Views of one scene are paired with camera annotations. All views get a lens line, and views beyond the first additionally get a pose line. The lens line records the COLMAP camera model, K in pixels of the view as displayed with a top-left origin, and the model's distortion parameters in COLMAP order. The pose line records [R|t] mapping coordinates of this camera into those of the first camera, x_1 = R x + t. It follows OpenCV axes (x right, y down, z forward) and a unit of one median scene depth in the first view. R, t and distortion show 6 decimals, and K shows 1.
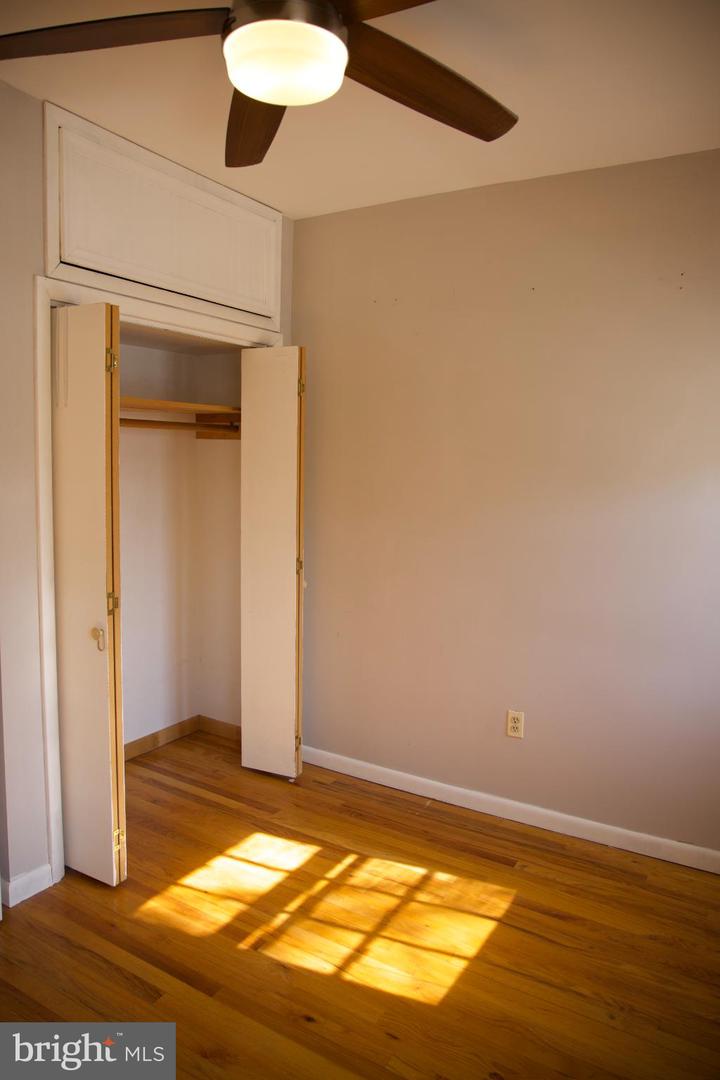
lens RADIAL K [[727.3, 0, 360.0], [0, 727.3, 540.0], [0, 0, 1]] dist [-0.056763, 0.030684]
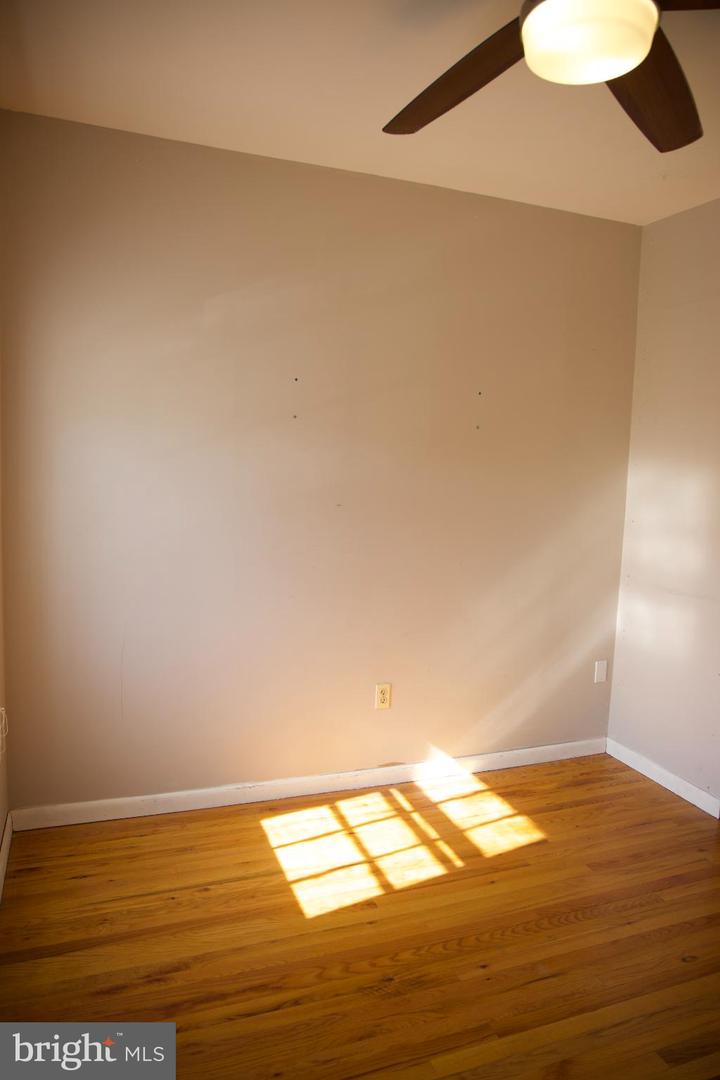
lens RADIAL K [[727.3, 0, 360.0], [0, 727.3, 540.0], [0, 0, 1]] dist [-0.056763, 0.030684]
pose [[-0.614291, 0.022724, -0.788752, 0.793498], [-0.165673, 0.973591, 0.157078, -0.086943], [0.771491, 0.227167, -0.594303, 1.373331]]
